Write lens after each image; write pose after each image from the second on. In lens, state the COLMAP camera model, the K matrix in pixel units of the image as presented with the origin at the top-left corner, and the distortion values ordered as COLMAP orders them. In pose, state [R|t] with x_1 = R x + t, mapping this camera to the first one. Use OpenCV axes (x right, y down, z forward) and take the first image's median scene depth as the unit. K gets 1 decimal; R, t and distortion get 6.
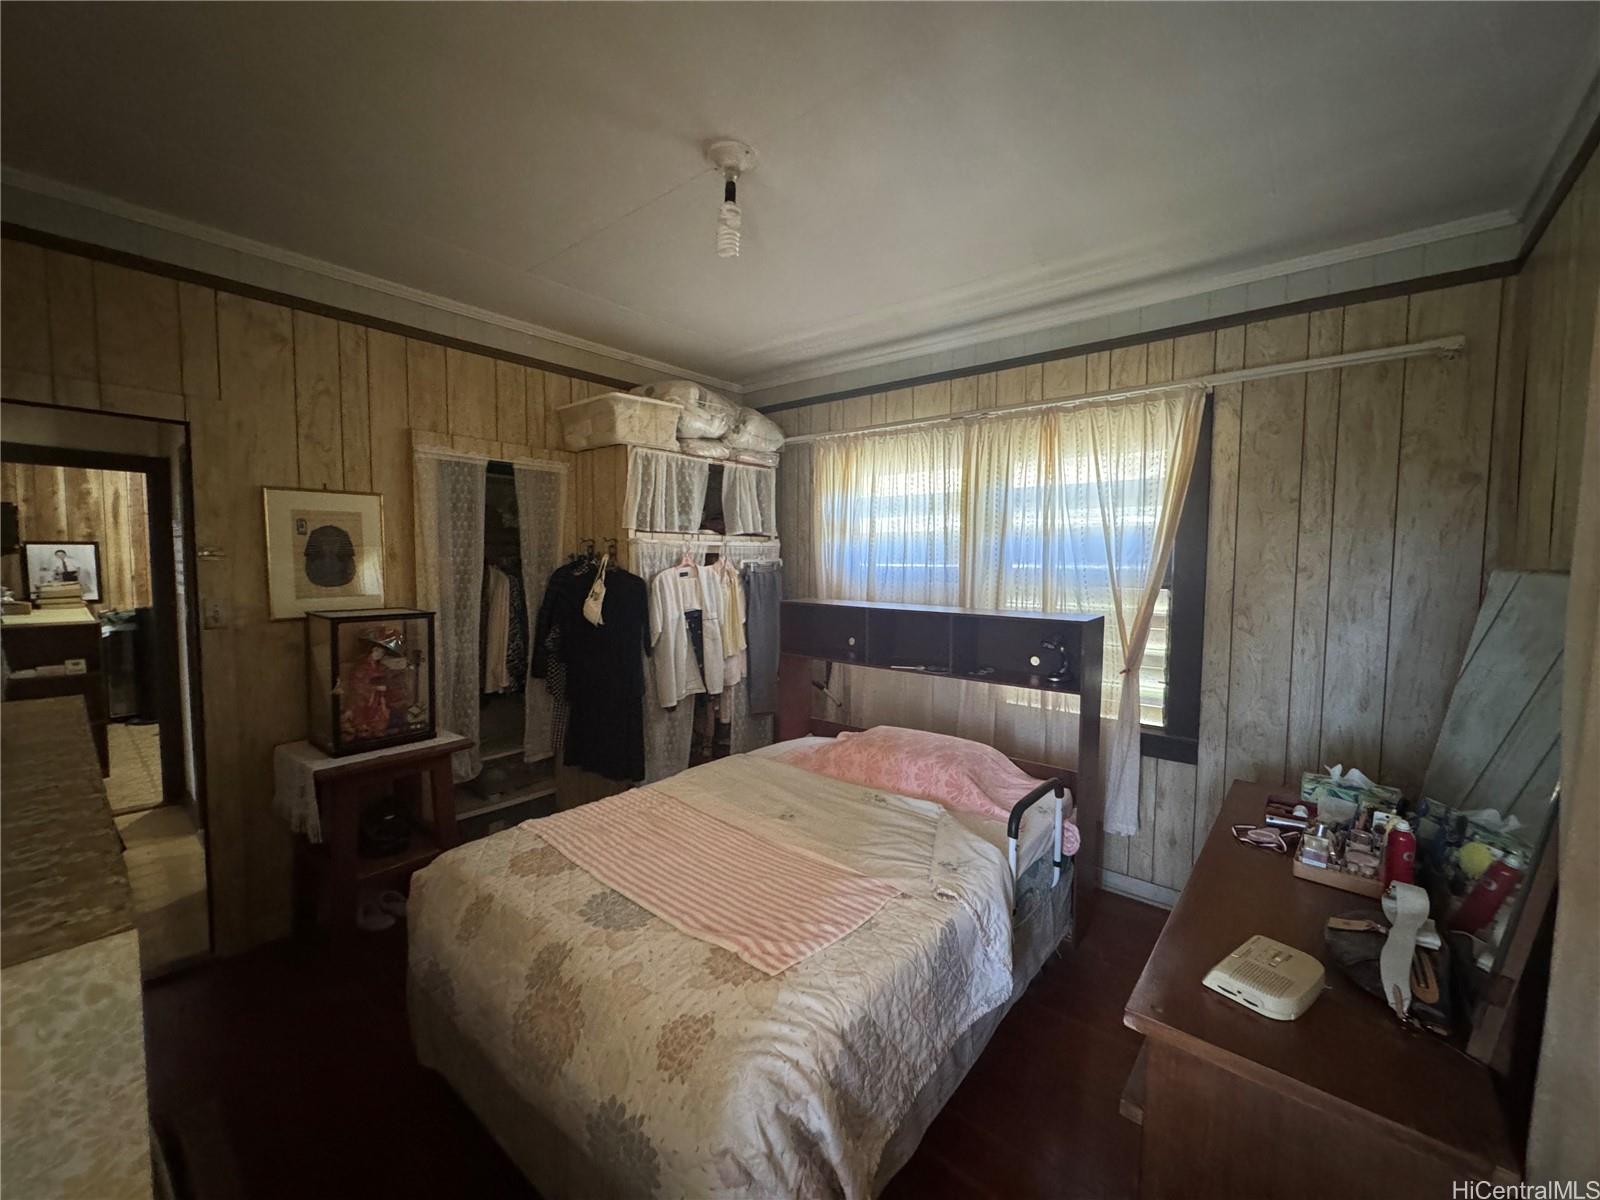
lens RADIAL K [[639.5, 0, 797.0], [0, 639.5, 597.0], [0, 0, 1]] dist [-0.006098, 0.000273]
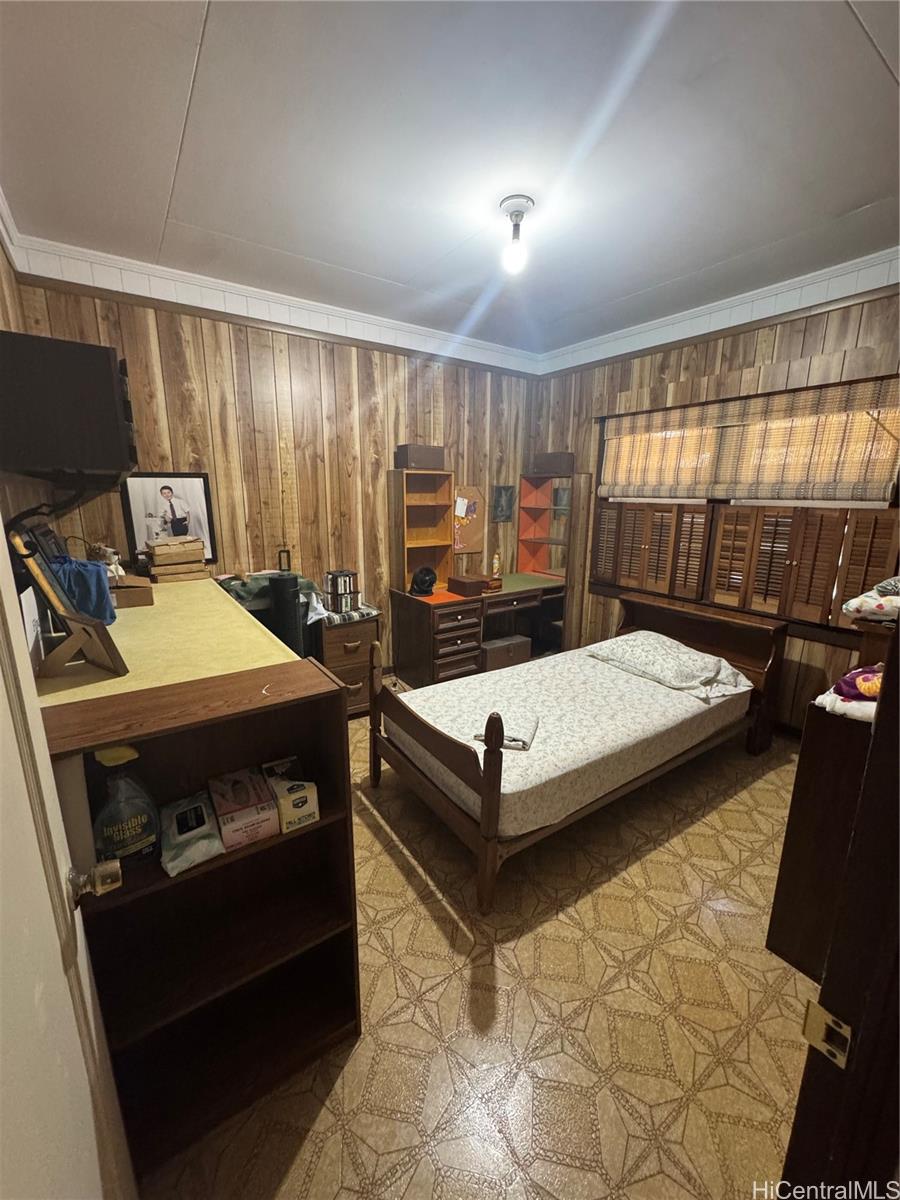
lens RADIAL K [[479.6, 0, 450.8], [0, 479.6, 598.8], [0, 0, 1]] dist [-0.006098, 0.000273]
pose [[0.964530, 0.048807, -0.259422, -0.729836], [-0.008377, 0.987923, 0.154721, -0.036594], [0.263841, -0.147060, 0.953290, 0.577046]]
